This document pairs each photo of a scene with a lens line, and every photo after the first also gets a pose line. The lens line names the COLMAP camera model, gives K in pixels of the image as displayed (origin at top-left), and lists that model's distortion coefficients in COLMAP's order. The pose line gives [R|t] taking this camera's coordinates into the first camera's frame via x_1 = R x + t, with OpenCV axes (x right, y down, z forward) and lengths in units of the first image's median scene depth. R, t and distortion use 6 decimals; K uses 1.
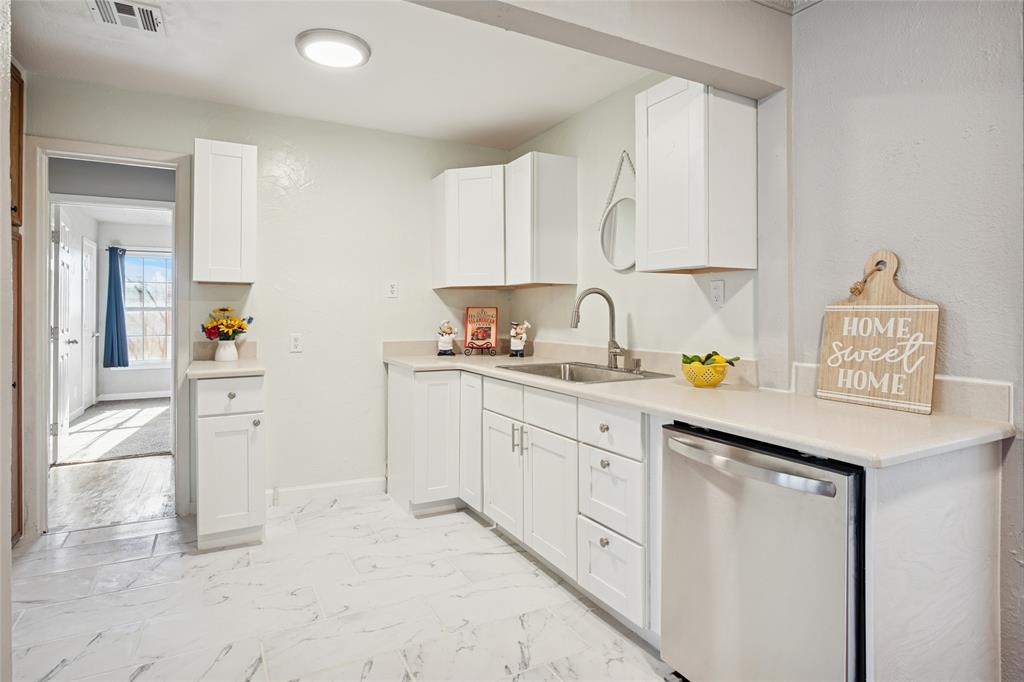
lens RADIAL K [[549.5, 0, 514.7], [0, 549.5, 313.5], [0, 0, 1]] dist [0.002010, 0.000401]
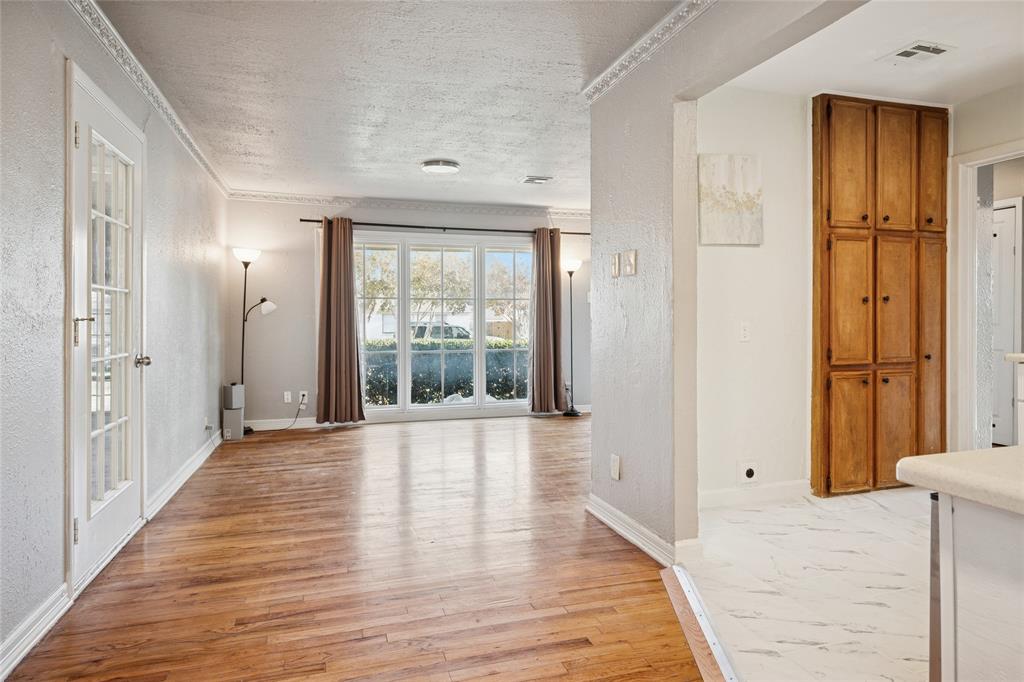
lens RADIAL K [[600.0, 0, 513.0], [0, 600.0, 324.7], [0, 0, 1]] dist [-0.001620, -0.000022]
pose [[-0.182786, 0.009099, -0.983111, 0.721893], [-0.000605, 0.999956, 0.009368, 0.046360], [0.983153, 0.002307, -0.182772, 0.331423]]
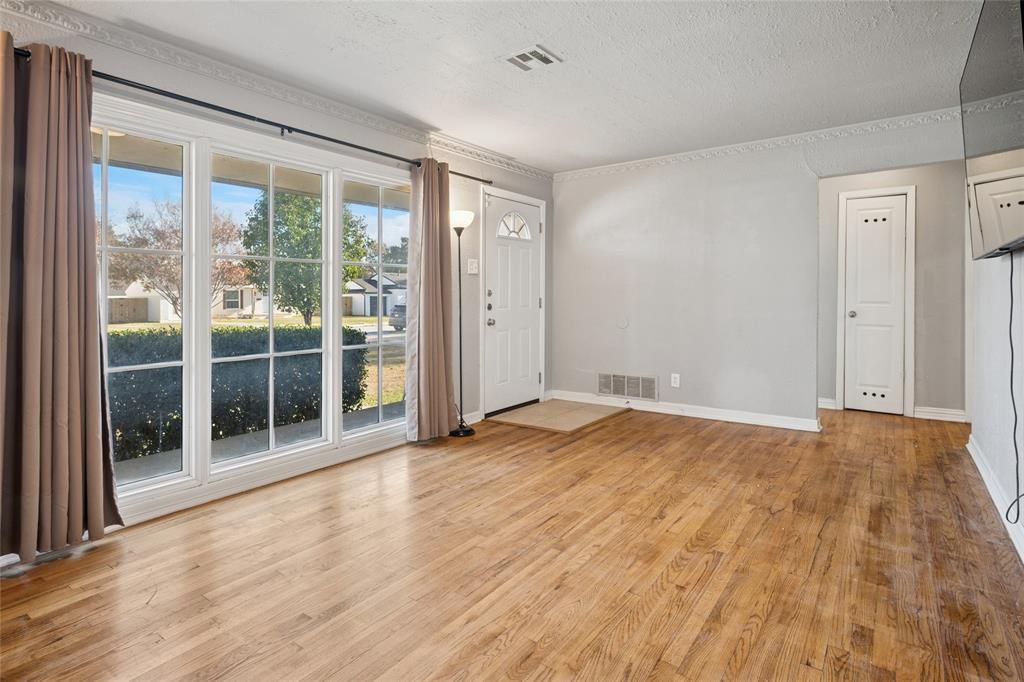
lens RADIAL K [[530.1, 0, 511.1], [0, 530.1, 298.1], [0, 0, 1]] dist [-0.000628, 0.000561]
pose [[0.436245, 0.007630, -0.899796, -0.502185], [-0.003042, 0.999971, 0.007005, 0.041581], [0.899823, -0.000318, 0.436255, -0.568194]]
